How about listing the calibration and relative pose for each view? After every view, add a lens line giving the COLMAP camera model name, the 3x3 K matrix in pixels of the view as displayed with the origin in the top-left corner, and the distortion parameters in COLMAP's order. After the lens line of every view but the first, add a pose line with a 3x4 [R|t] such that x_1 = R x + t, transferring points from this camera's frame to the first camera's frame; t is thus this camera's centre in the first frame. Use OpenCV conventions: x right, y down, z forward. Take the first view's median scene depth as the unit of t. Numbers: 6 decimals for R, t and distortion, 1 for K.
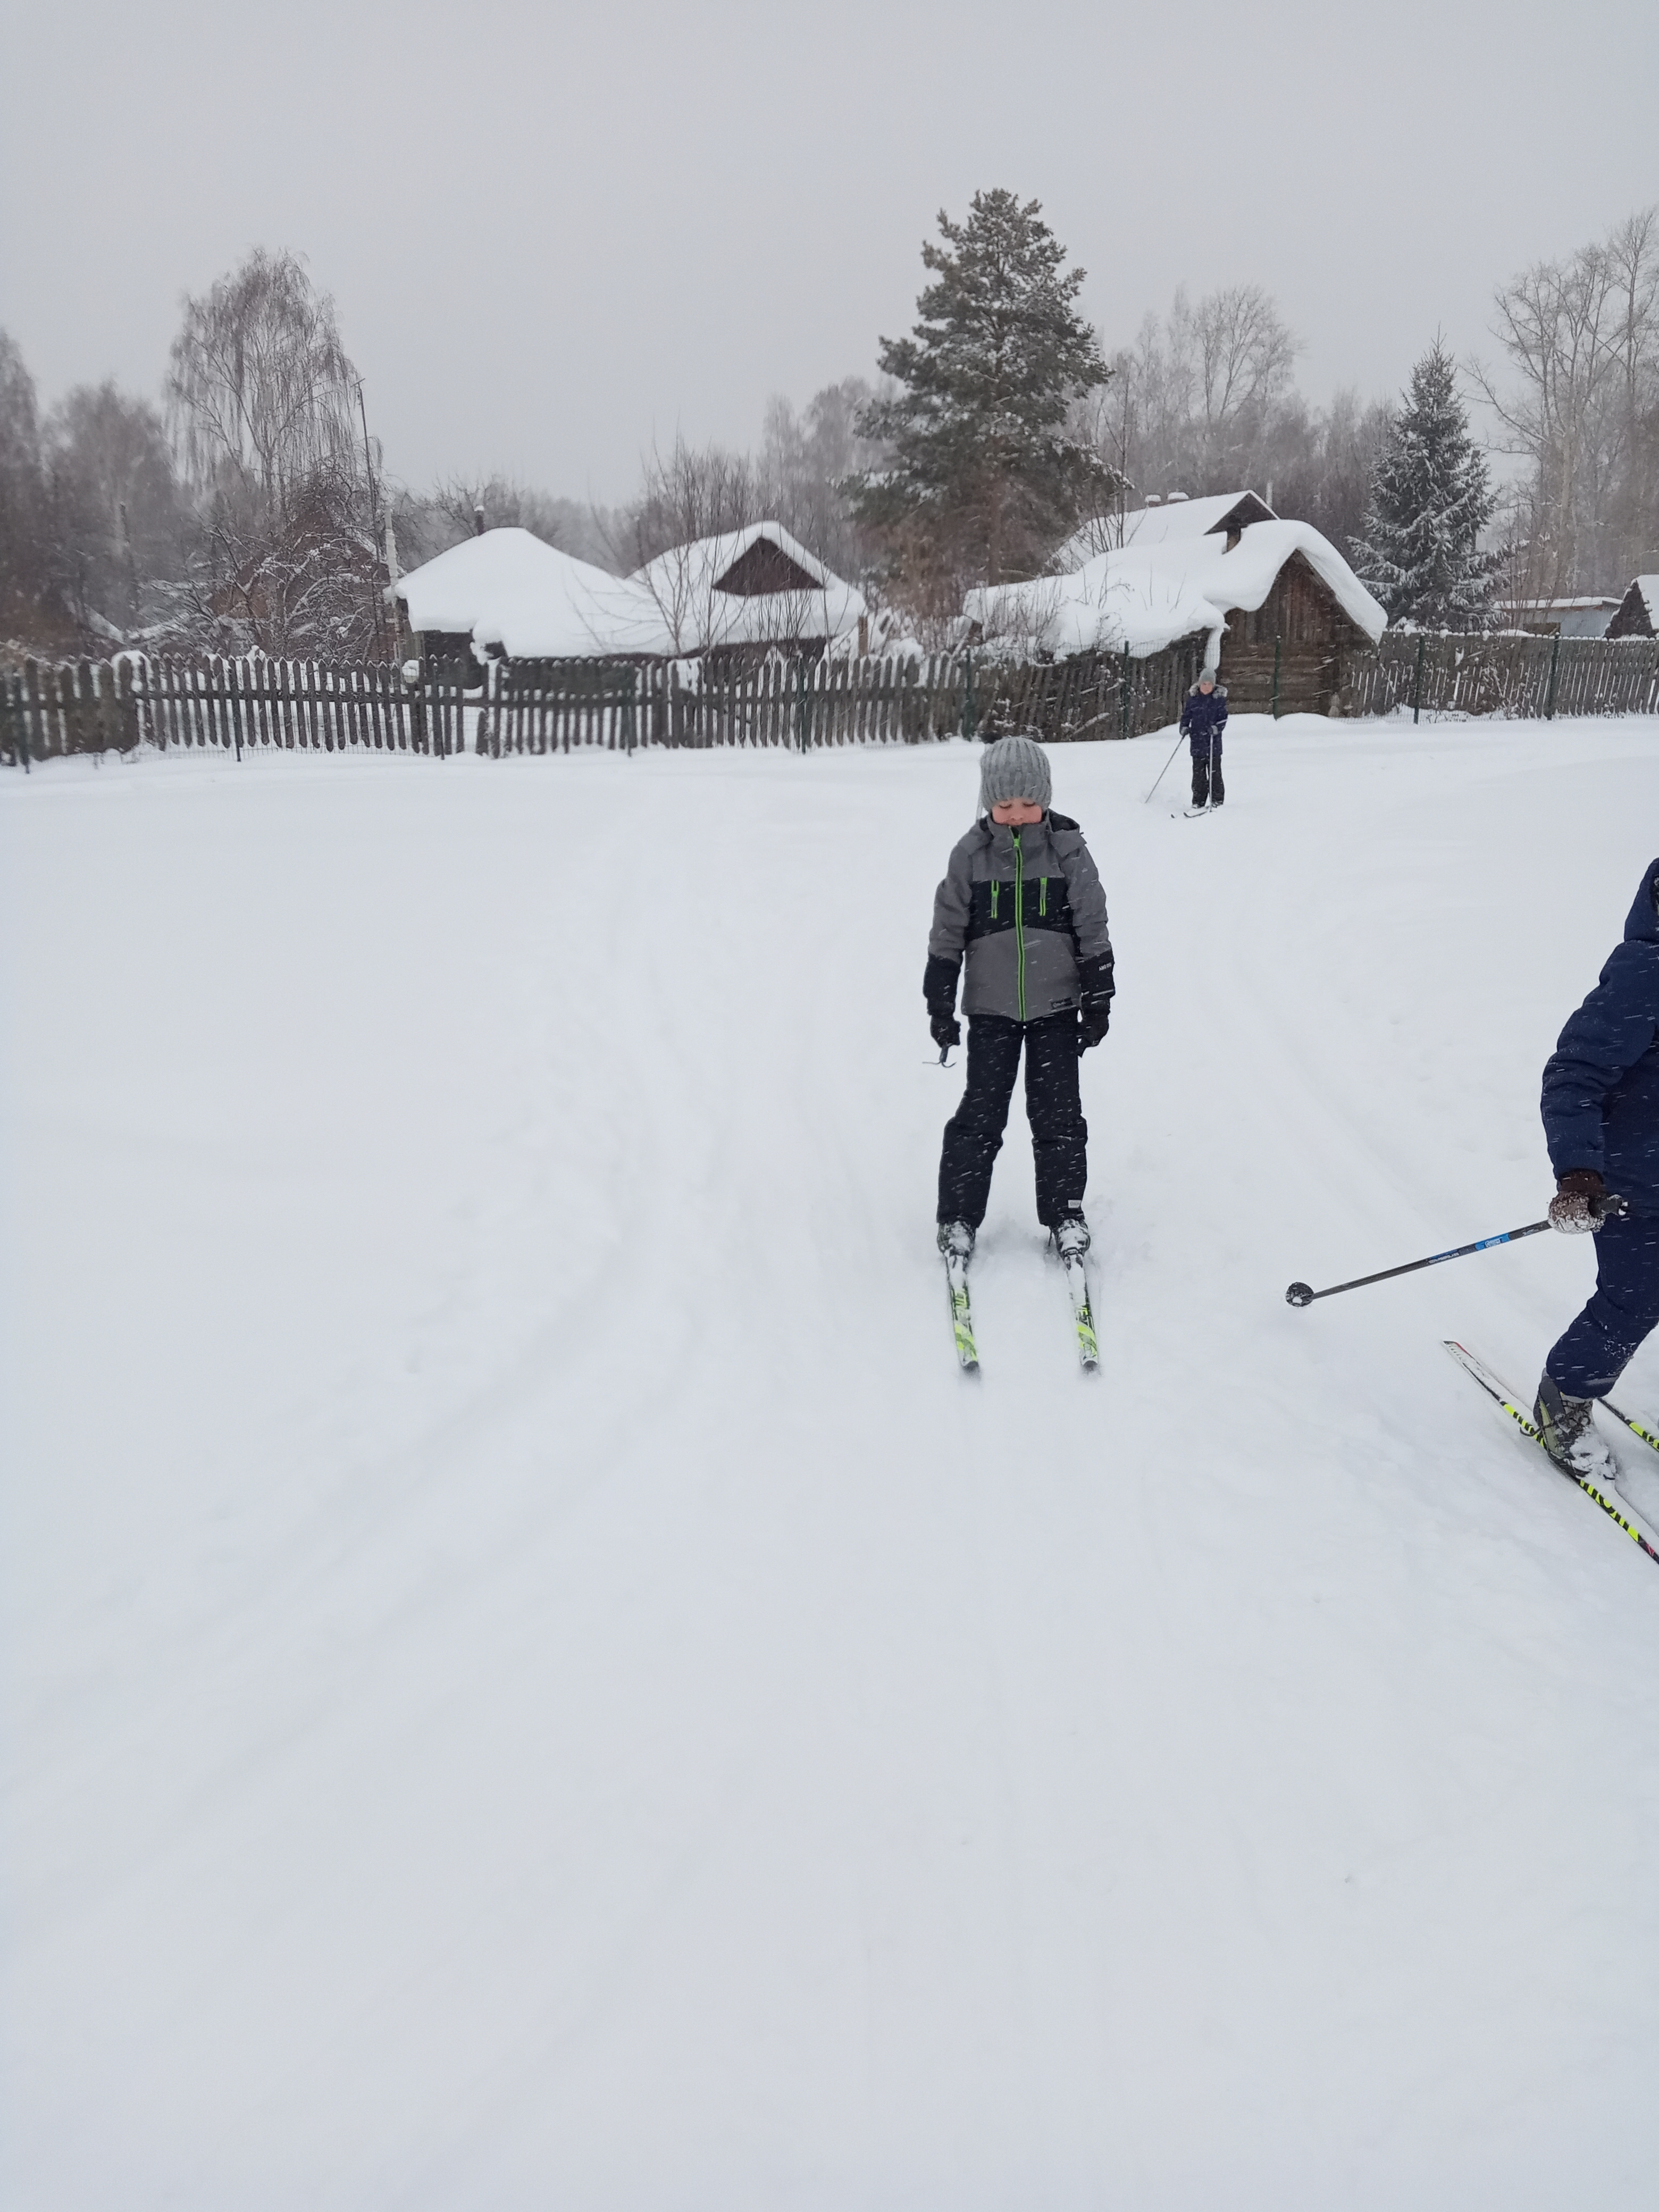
lens RADIAL K [[1723.7, 0, 824.6], [0, 1723.7, 1132.6], [0, 0, 1]] dist [0.101941, -0.197343]
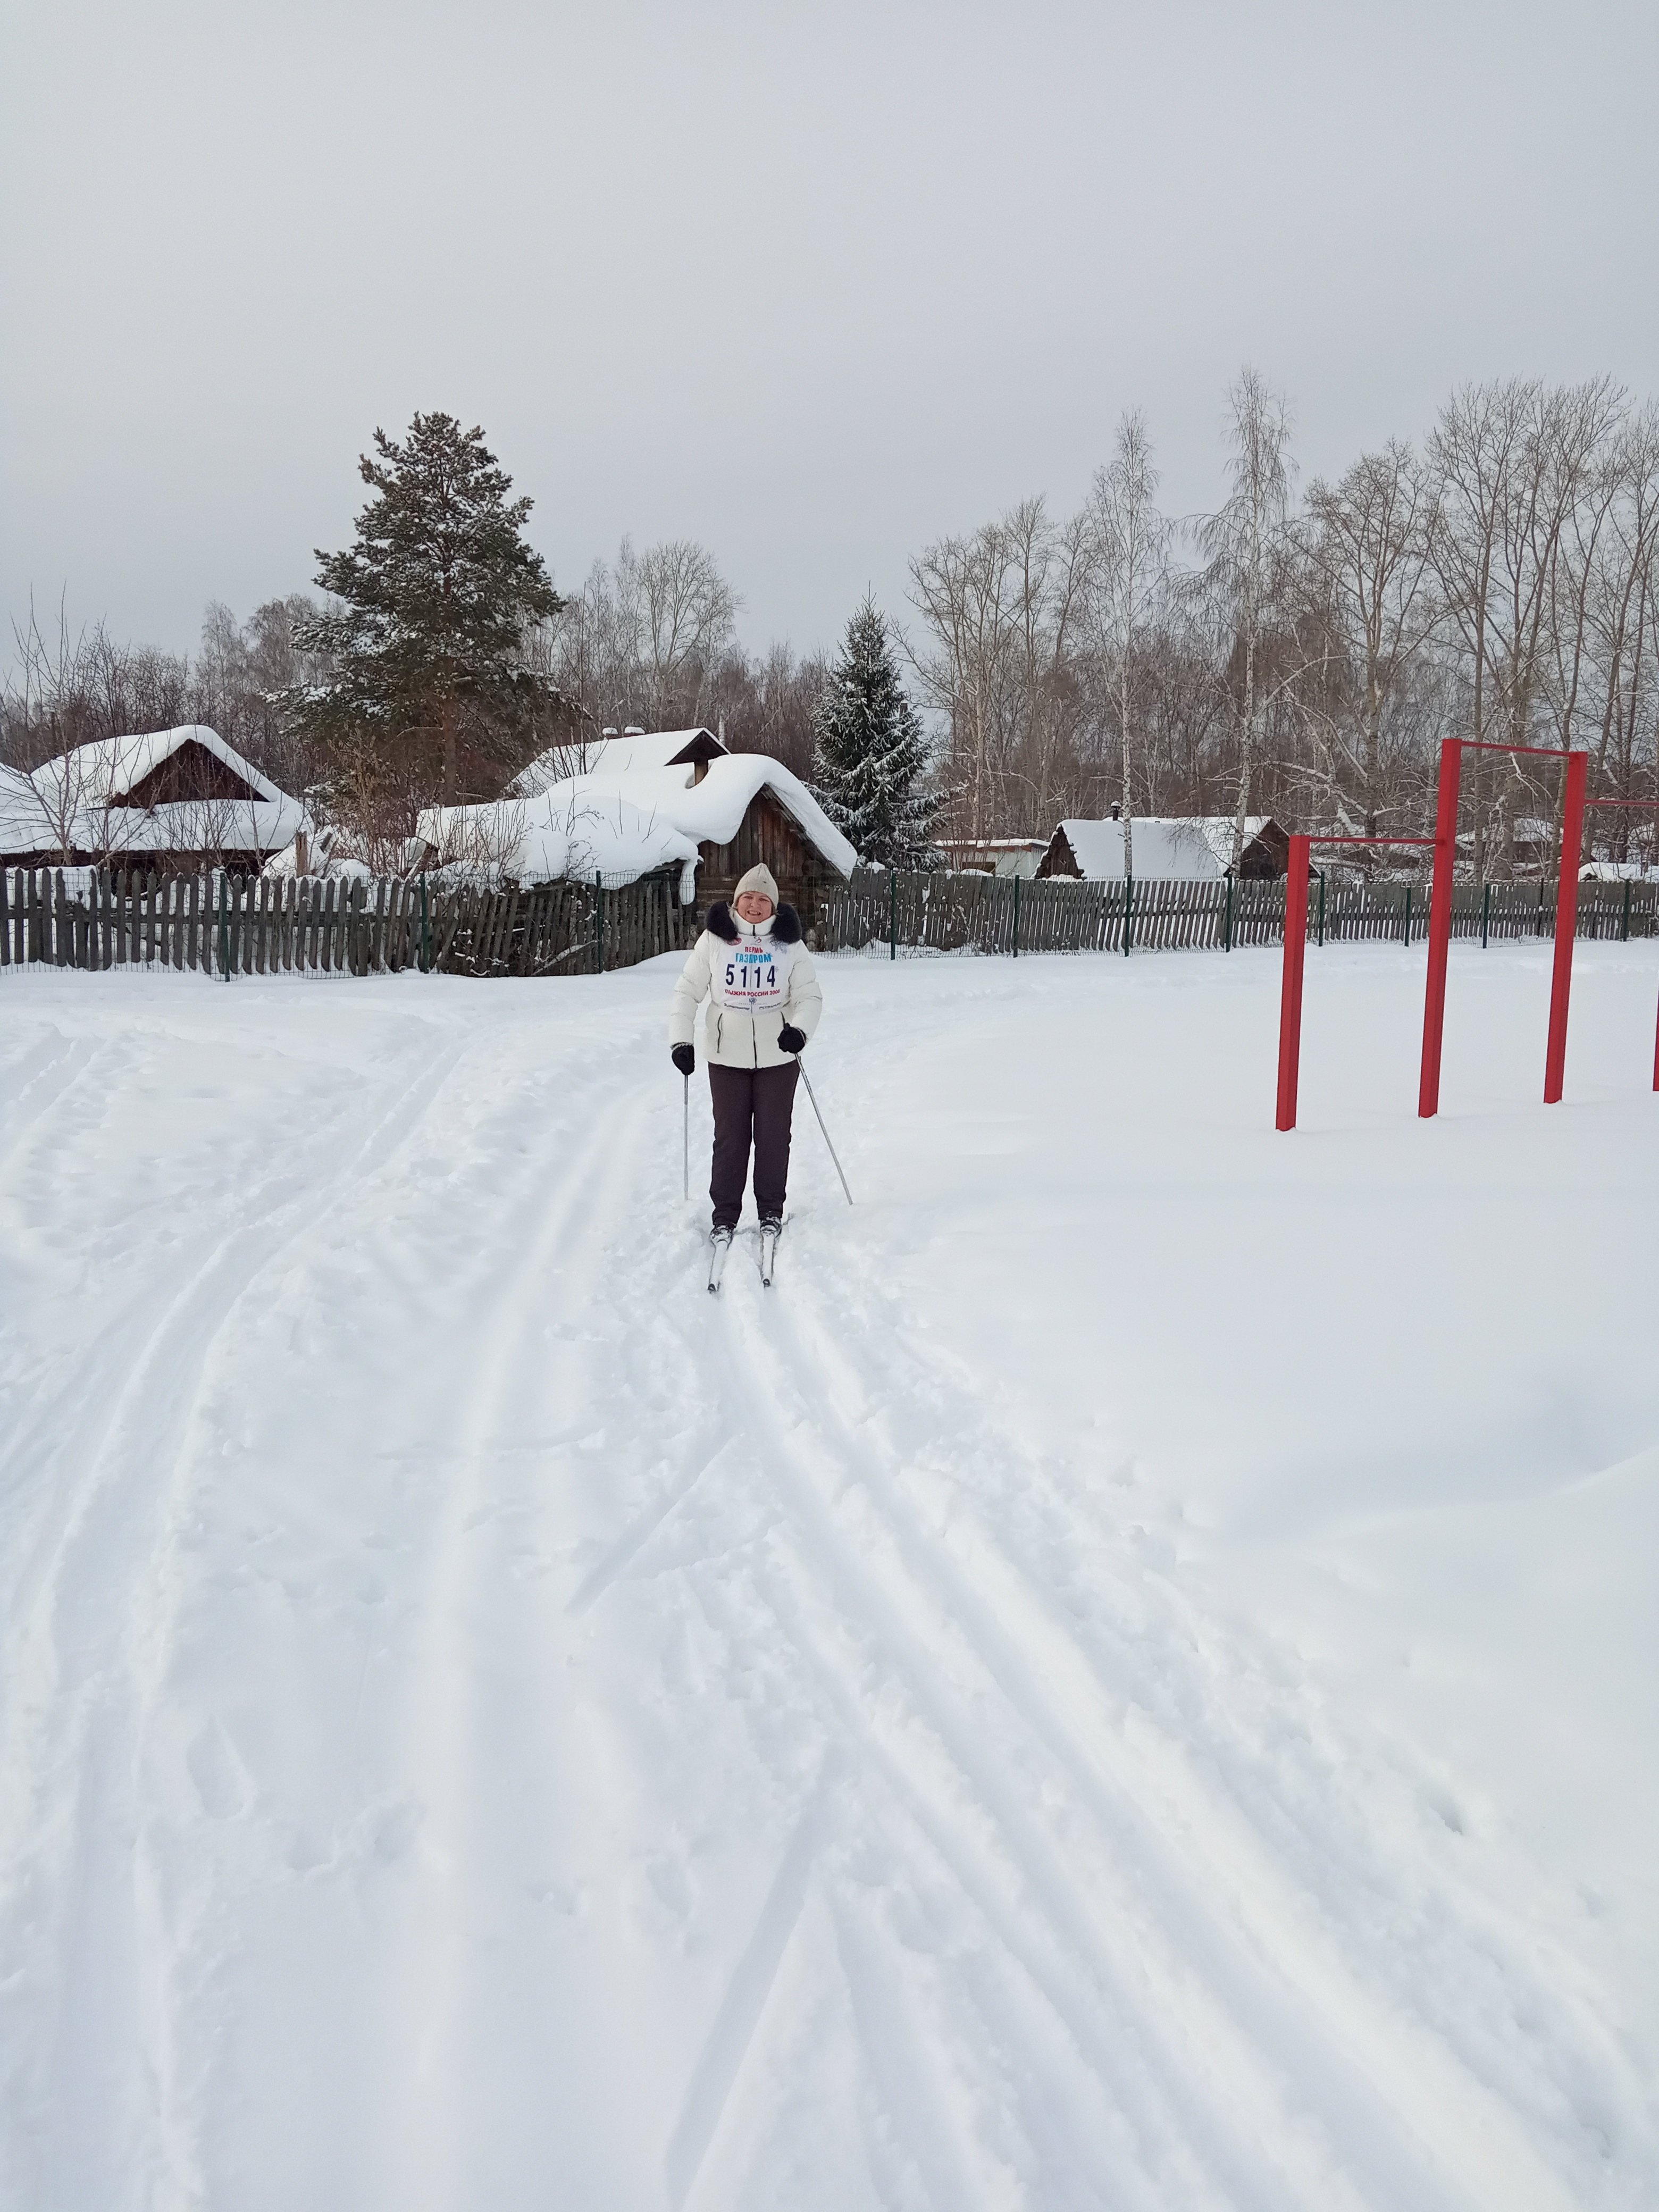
lens RADIAL K [[1746.5, 0, 830.3], [0, 1746.5, 1106.0], [0, 0, 1]] dist [0.133034, -0.220346]
pose [[0.954980, -0.019435, 0.296033, 0.006976], [0.060212, 0.989781, -0.129259, -0.016716], [-0.290495, 0.141264, 0.946391, 0.053403]]
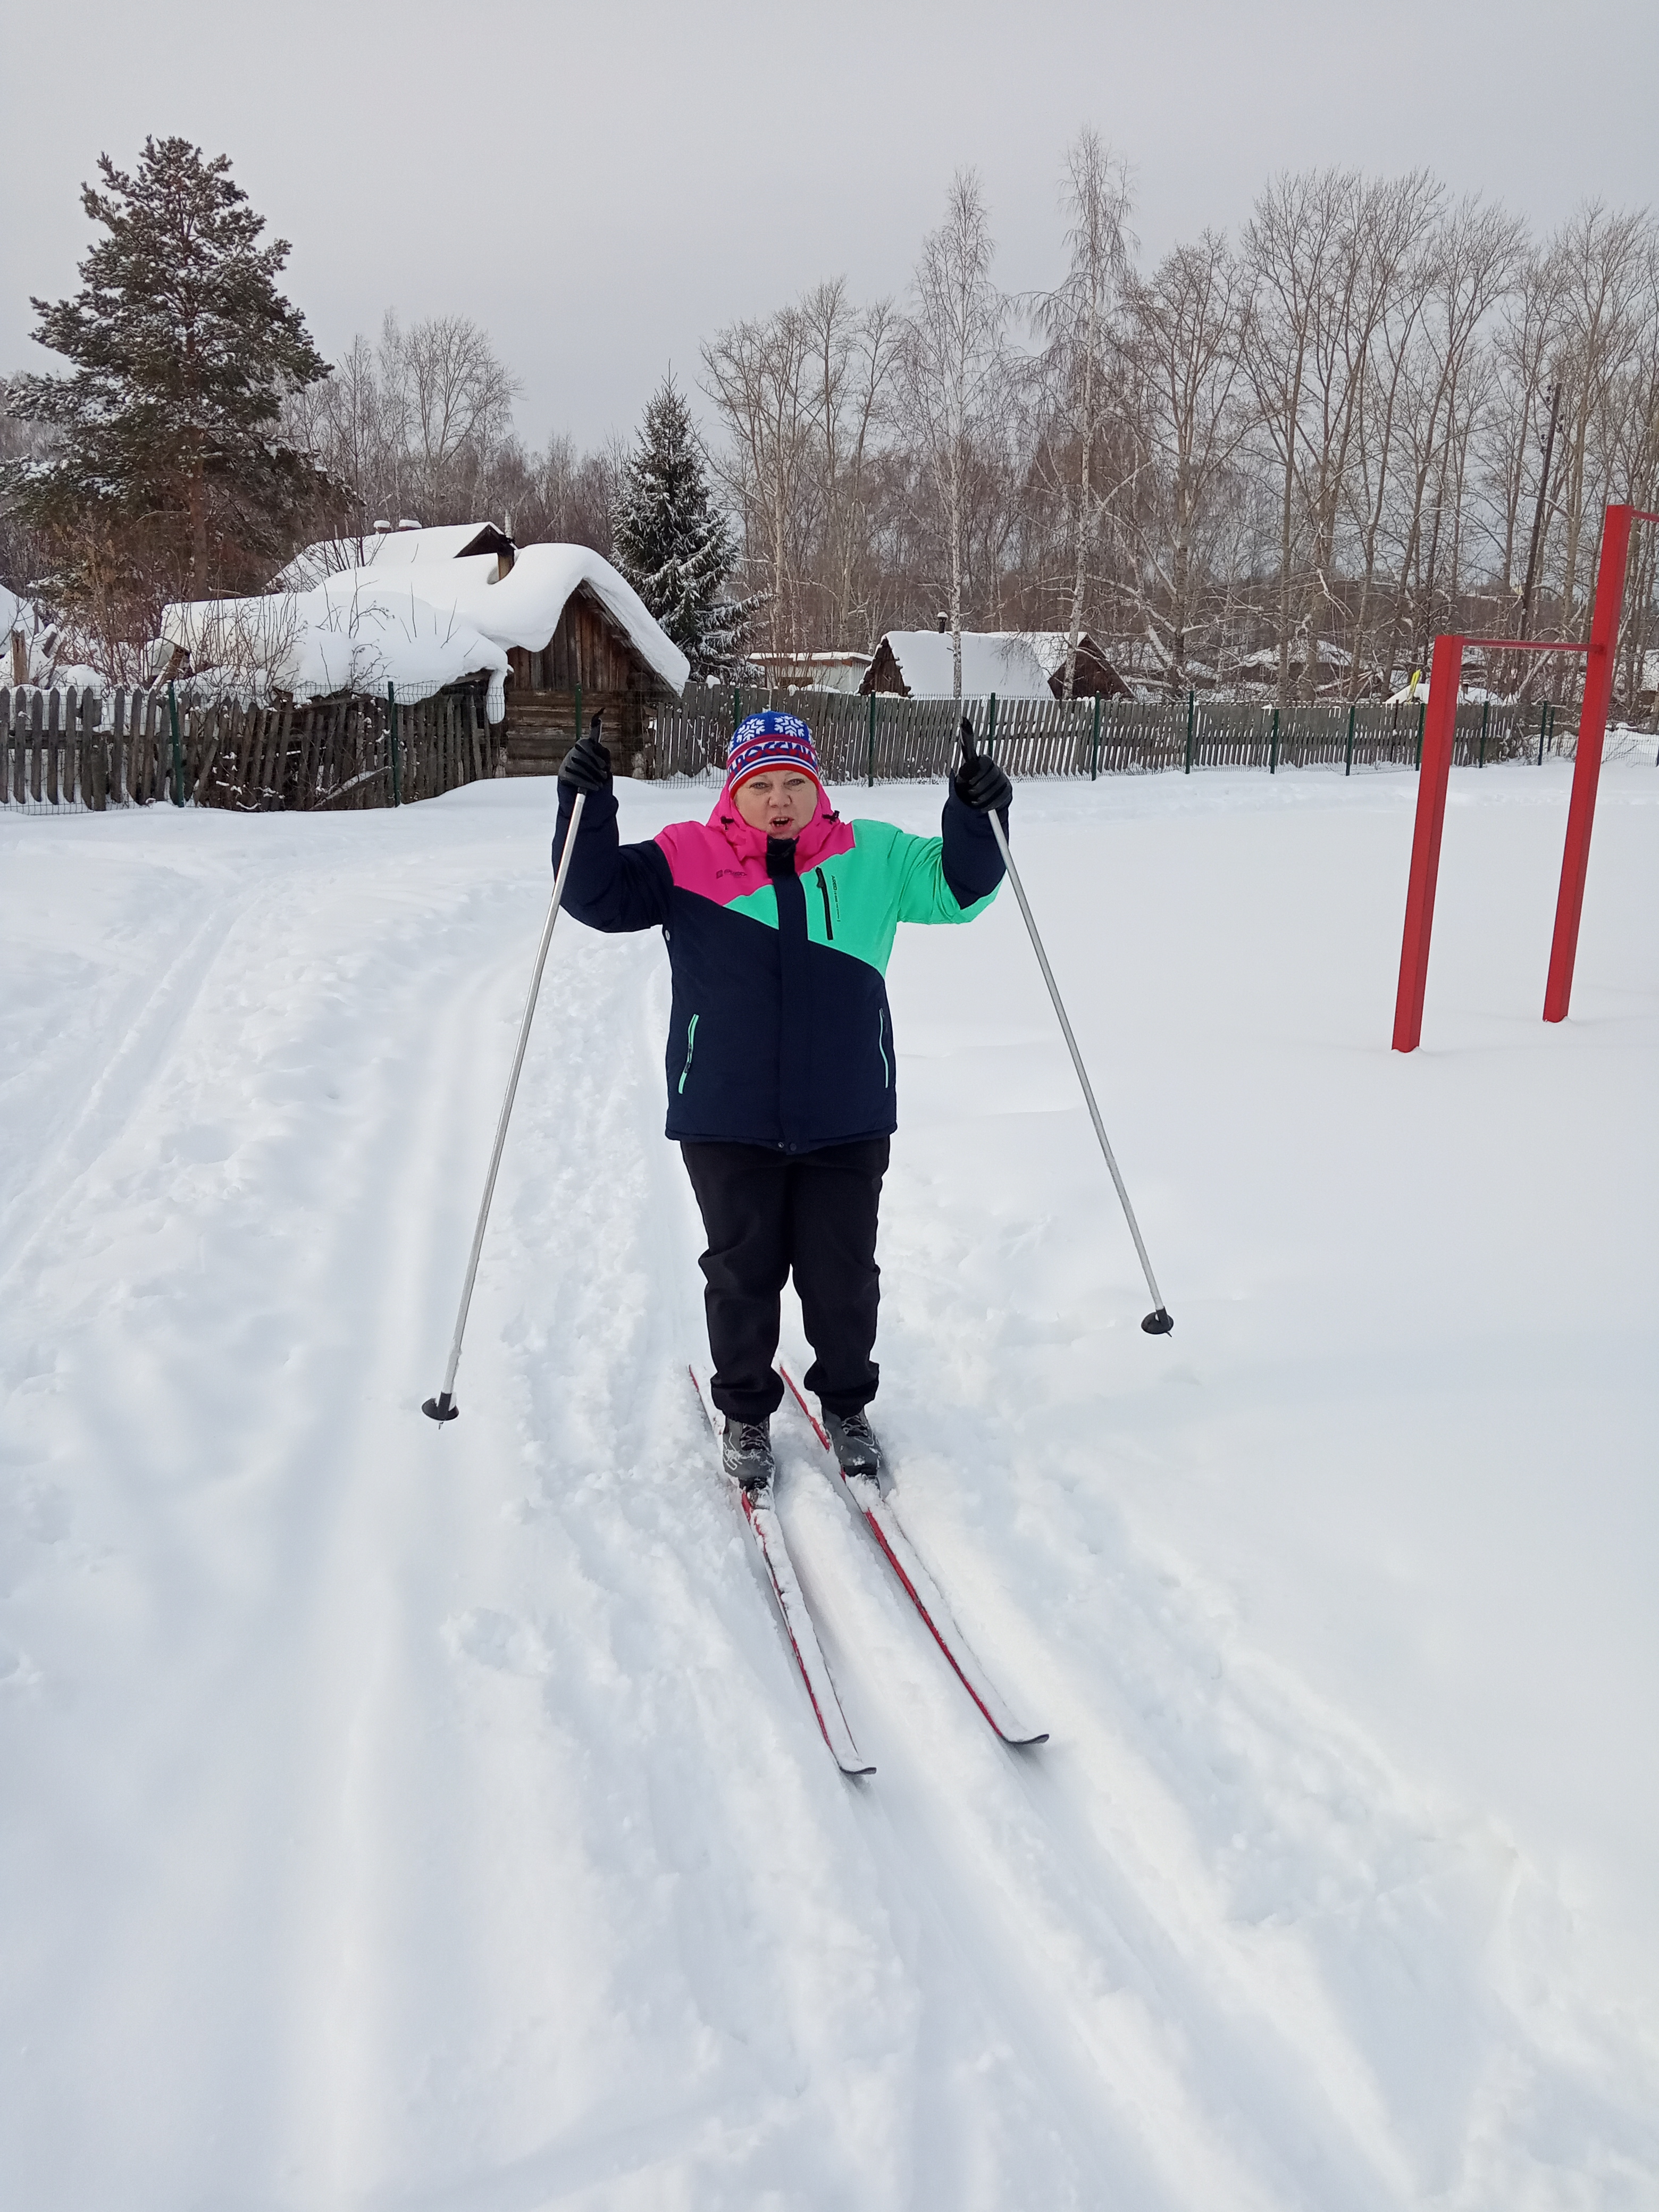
lens RADIAL K [[1780.3, 0, 816.1], [0, 1780.3, 1116.8], [0, 0, 1]] dist [0.125881, -0.239202]
pose [[0.918049, -0.065879, 0.390956, 0.012464], [0.080271, 0.996561, -0.020564, -0.032636], [-0.388257, 0.050261, 0.920180, 0.112070]]
